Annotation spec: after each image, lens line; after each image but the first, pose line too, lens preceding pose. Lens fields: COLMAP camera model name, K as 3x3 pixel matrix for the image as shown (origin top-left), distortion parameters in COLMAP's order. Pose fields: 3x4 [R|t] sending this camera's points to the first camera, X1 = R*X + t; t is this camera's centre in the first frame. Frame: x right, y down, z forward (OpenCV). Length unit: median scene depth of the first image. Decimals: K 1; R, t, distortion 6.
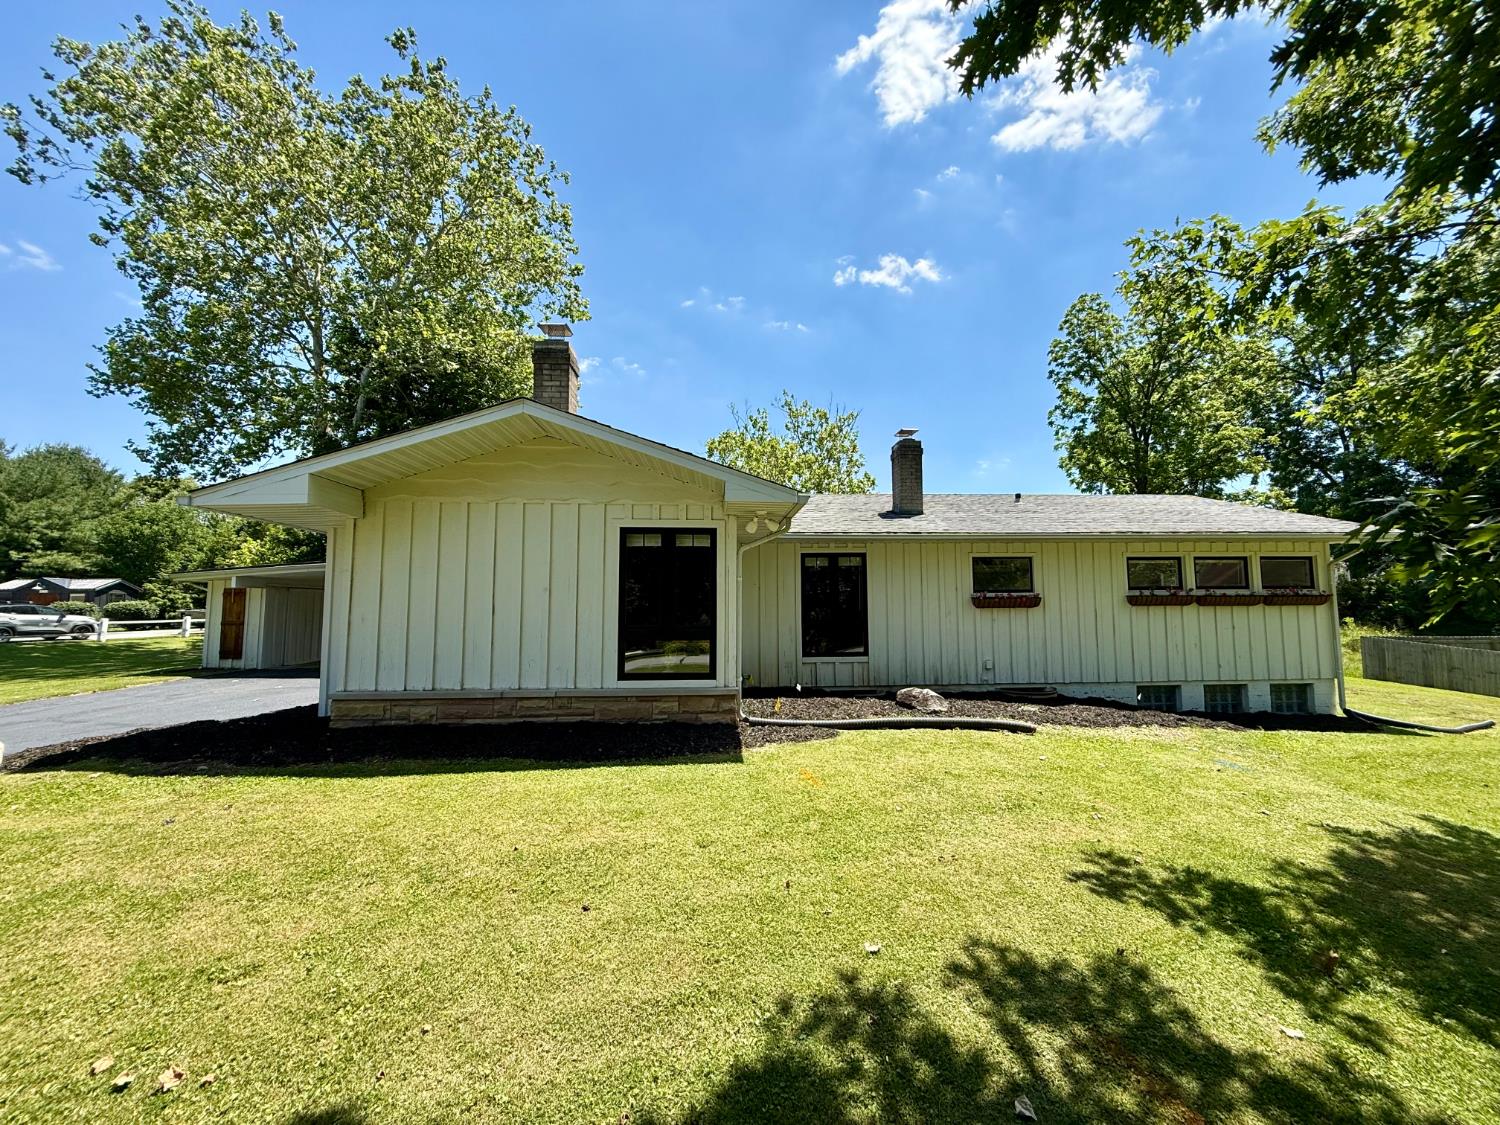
lens RADIAL K [[604.0, 0, 750.0], [0, 604.0, 562.5], [0, 0, 1]] dist [-0.000093, -0.000005]
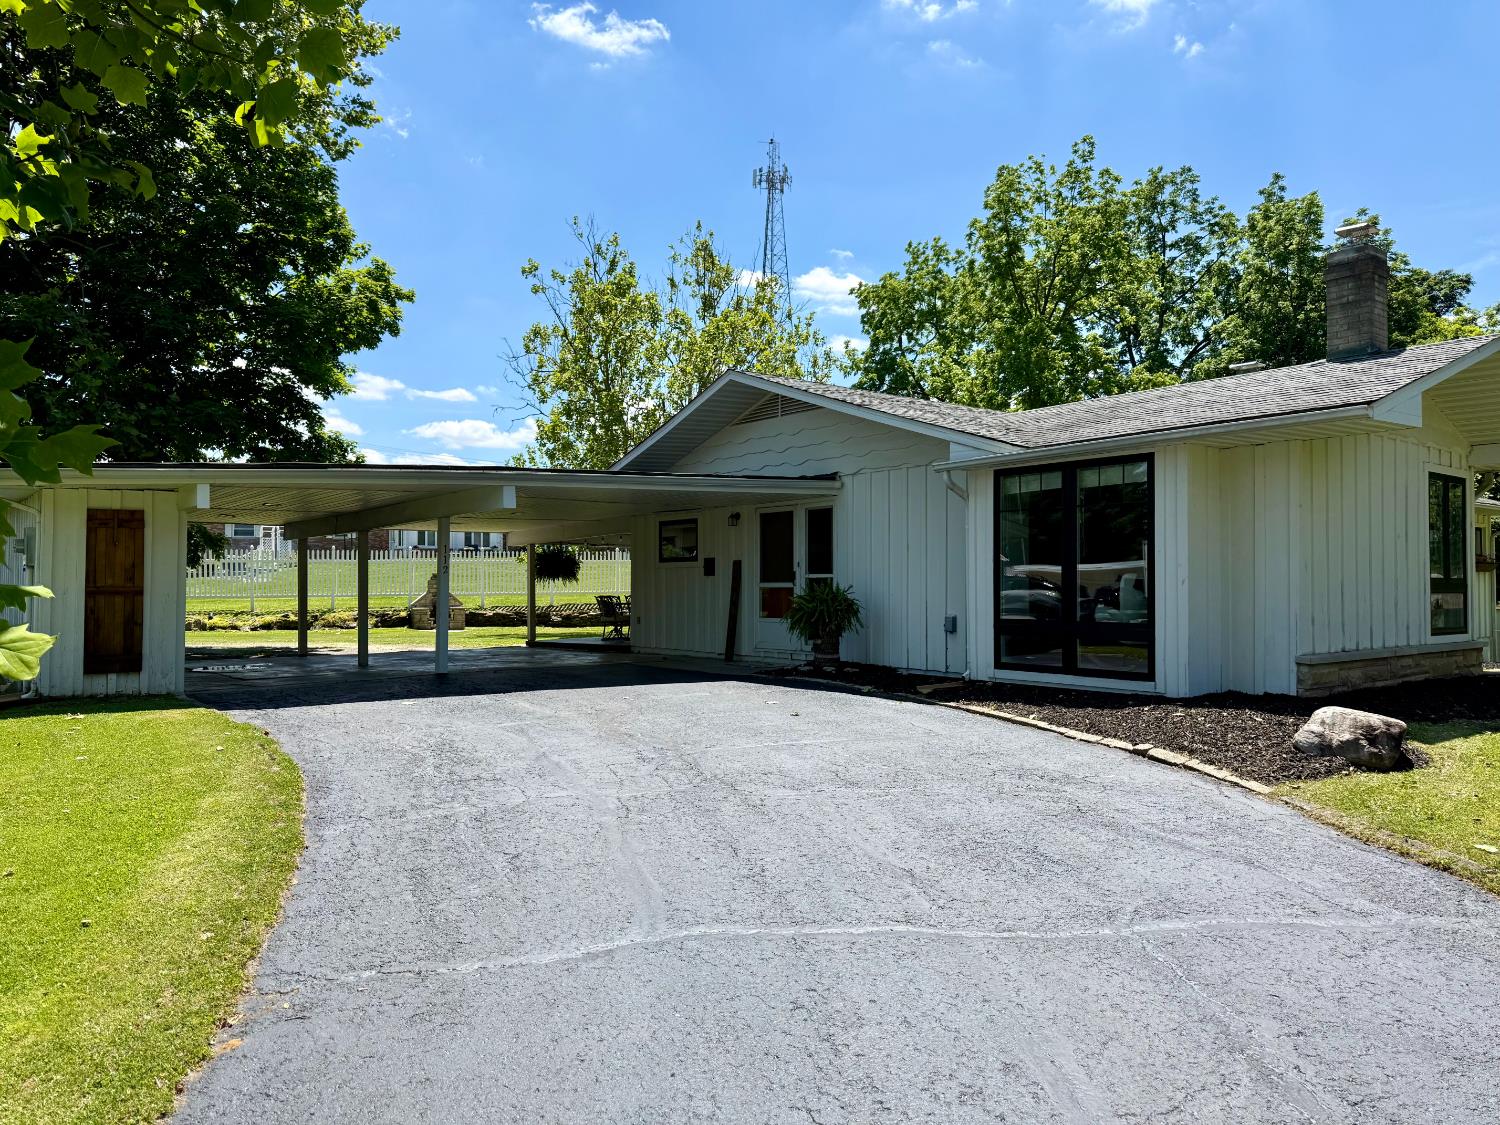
lens RADIAL K [[1052.0, 0, 750.0], [0, 1052.0, 562.5], [0, 0, 1]] dist [0.096848, -0.122179]
pose [[0.815179, 0.018697, 0.578907, -0.933627], [-0.046208, 0.998393, 0.032821, 0.034646], [-0.577363, -0.053505, 0.814733, 0.117589]]
